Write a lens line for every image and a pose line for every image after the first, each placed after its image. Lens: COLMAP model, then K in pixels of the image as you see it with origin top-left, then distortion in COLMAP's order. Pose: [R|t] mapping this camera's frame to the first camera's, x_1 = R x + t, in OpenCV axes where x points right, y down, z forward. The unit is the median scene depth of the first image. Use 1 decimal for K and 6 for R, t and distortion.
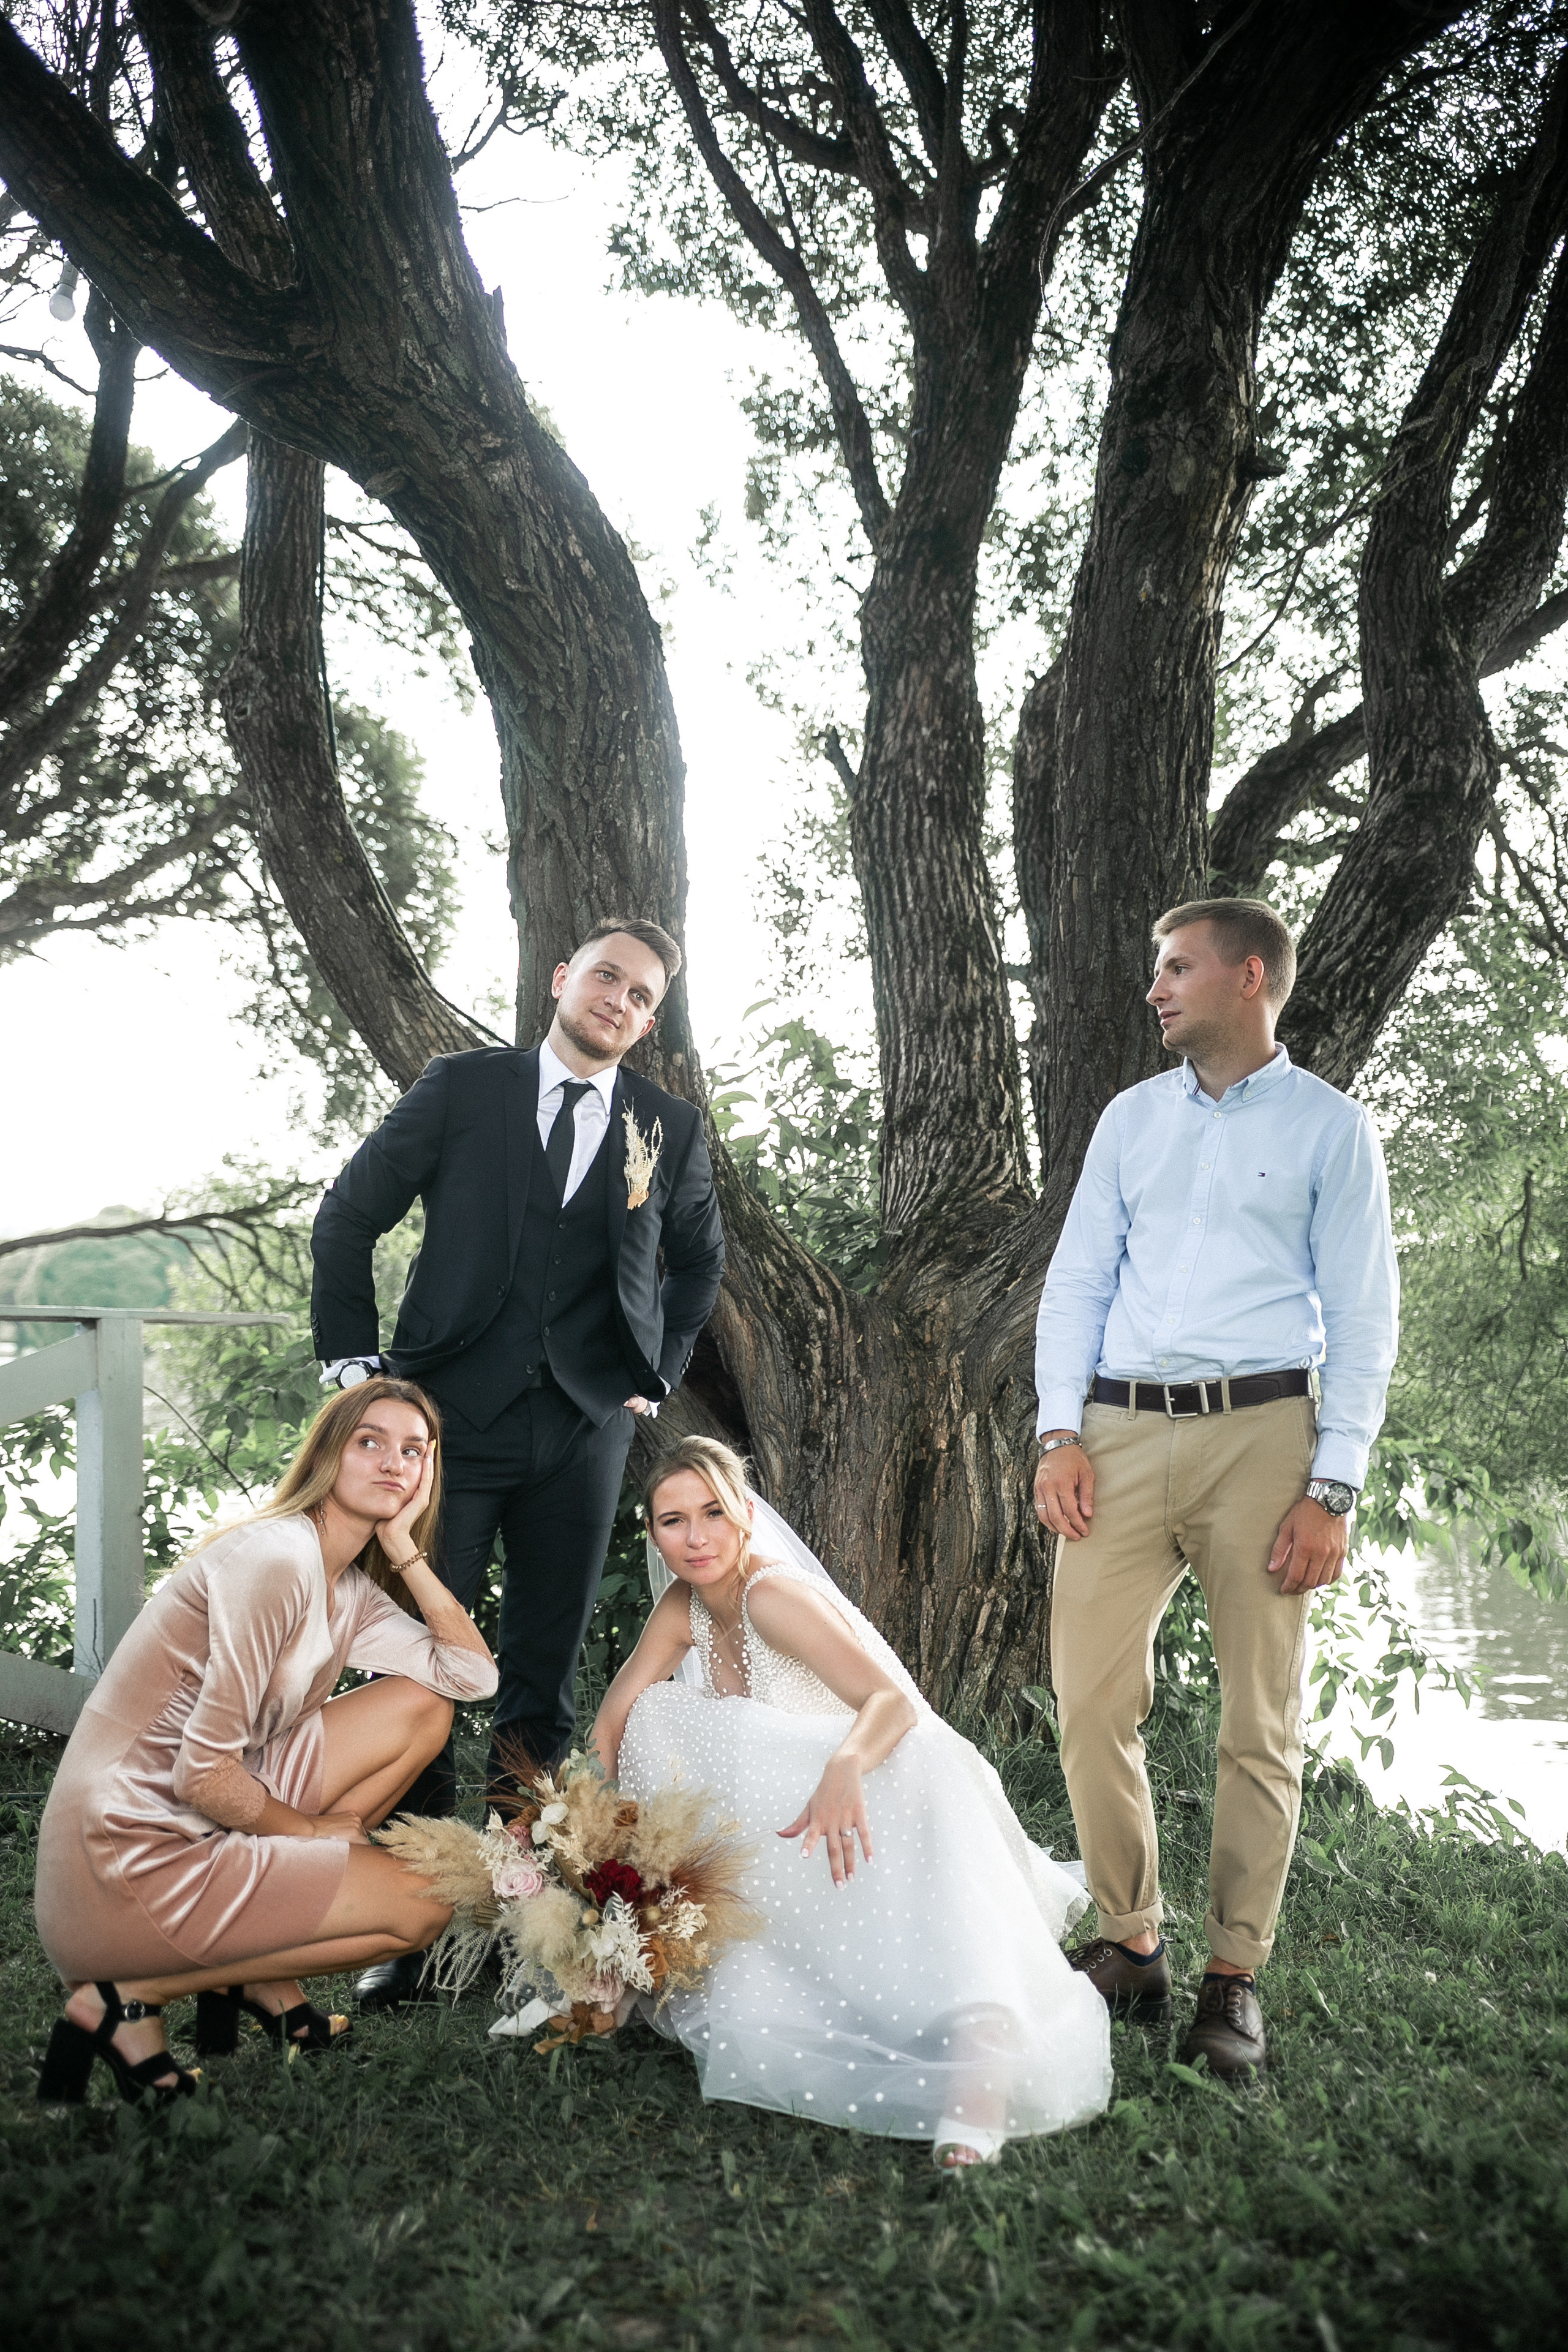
lens RADIAL K [[2263.8, 0, 788.4], [0, 2263.8, 1168.1], [0, 0, 1]] dist [0.074812, 0.309681]
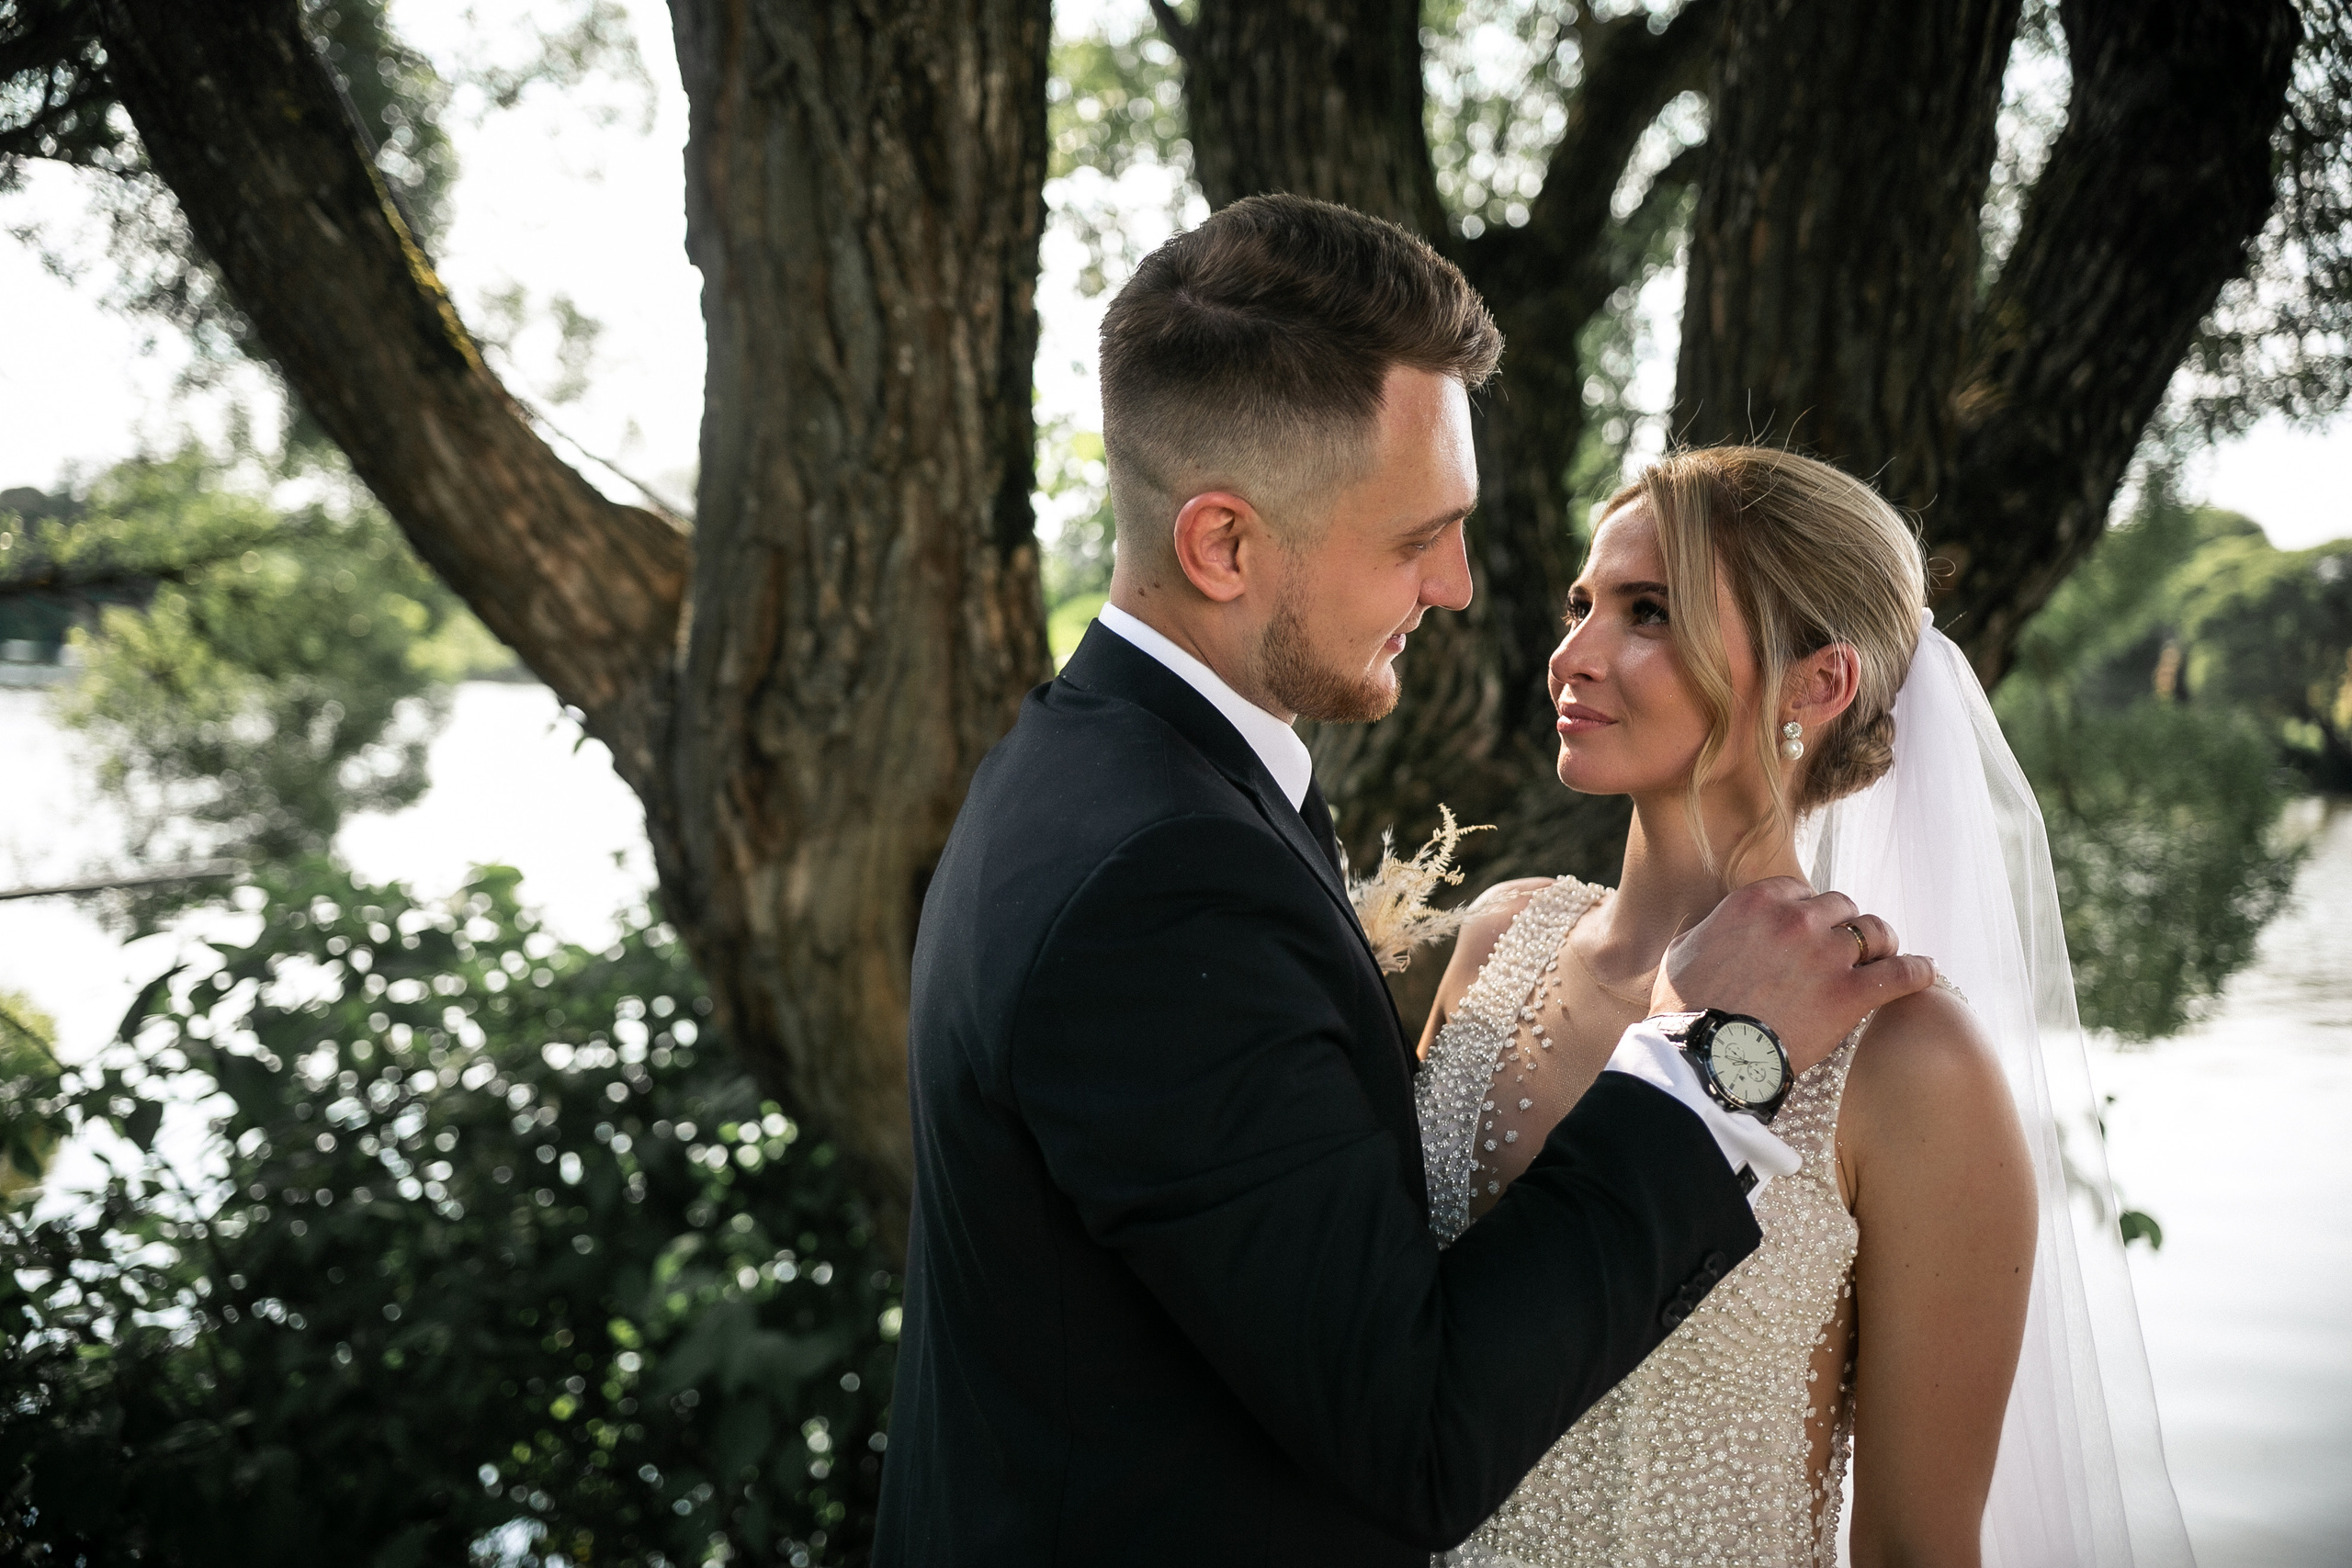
lens RADIAL K [[2263.6, 0, 1178.8], [0, 2263.6, 782.5], [0, 0, 1]] dist [0.074812, 0.309681]
pose [[0.986282, -0.004299, 0.165013, -0.086601], [-0.018808, 0.990224, 0.138210, -0.061417], [-0.163994, -0.139417, 0.976560, 0.425830]]
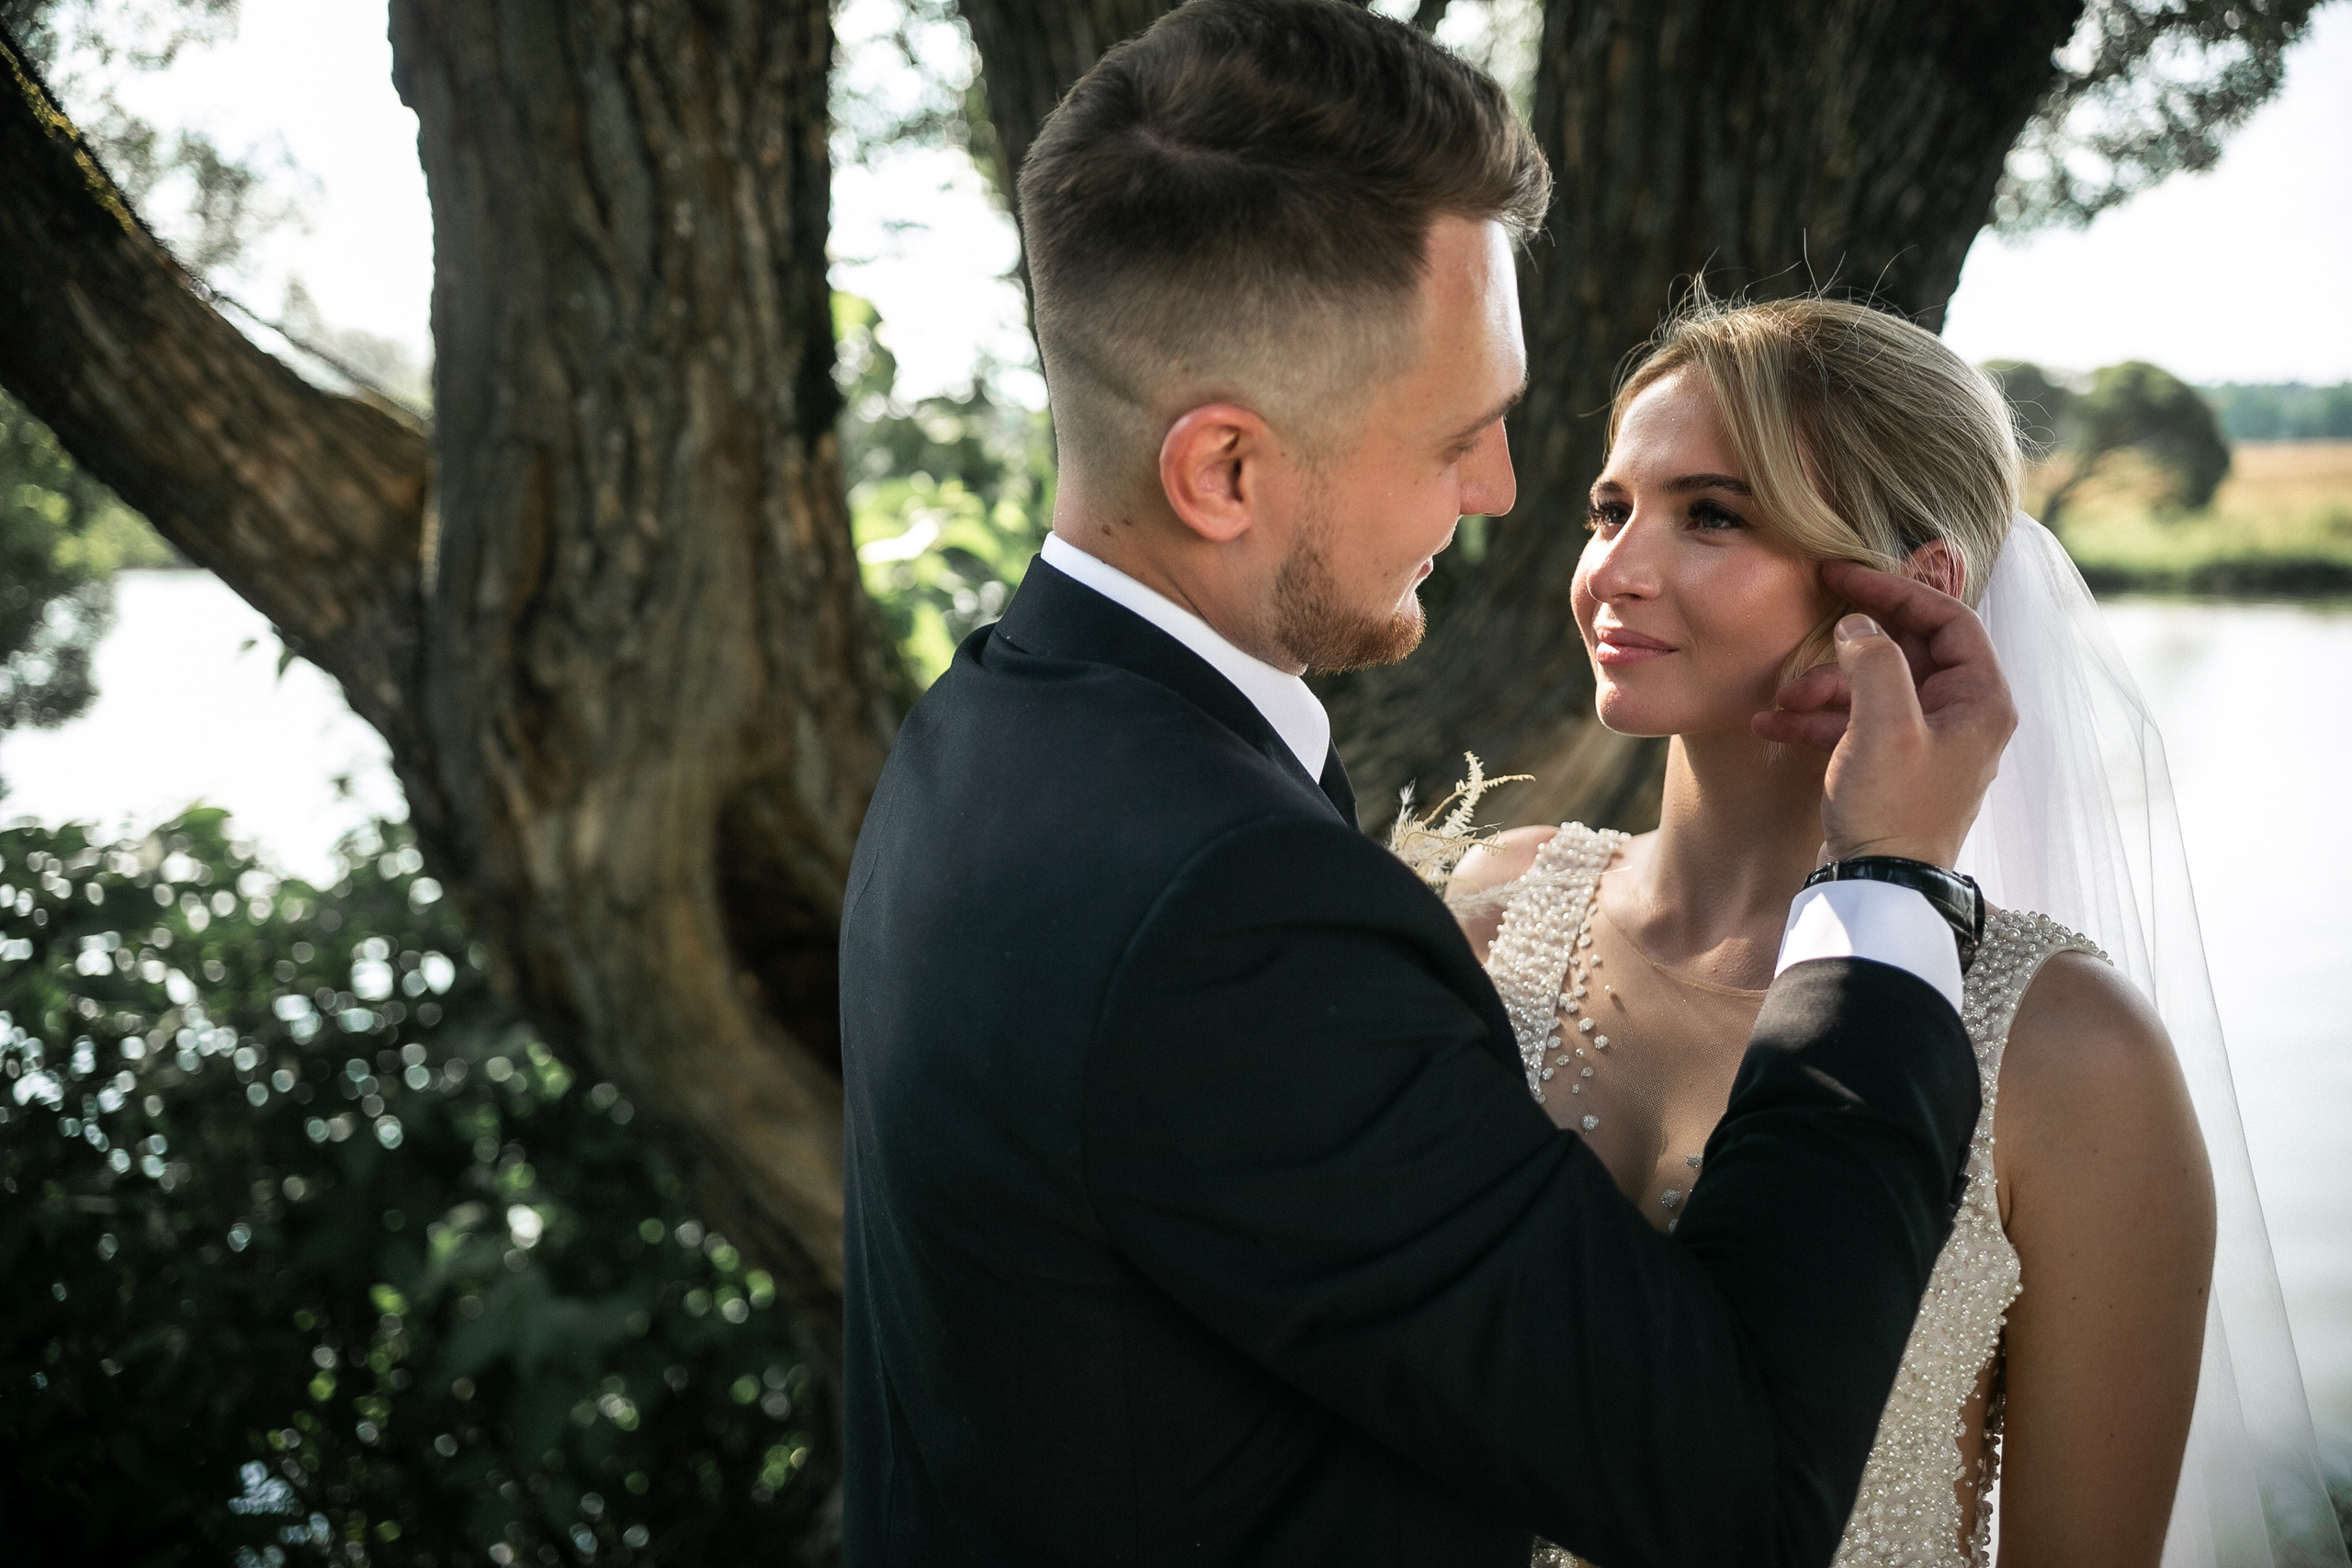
lens RADIAL K [[2242.1, 0, 1182.5], [0, 2242.1, 776.6], [0, 0, 1]] dist [0.074579, 0.305898]
pose [[0.955963, -0.072760, 0.284324, -0.099341], [0.013772, 0.978836, 0.204184, -0.065684], [-0.293163, -0.191277, 0.936733, 0.482067]]
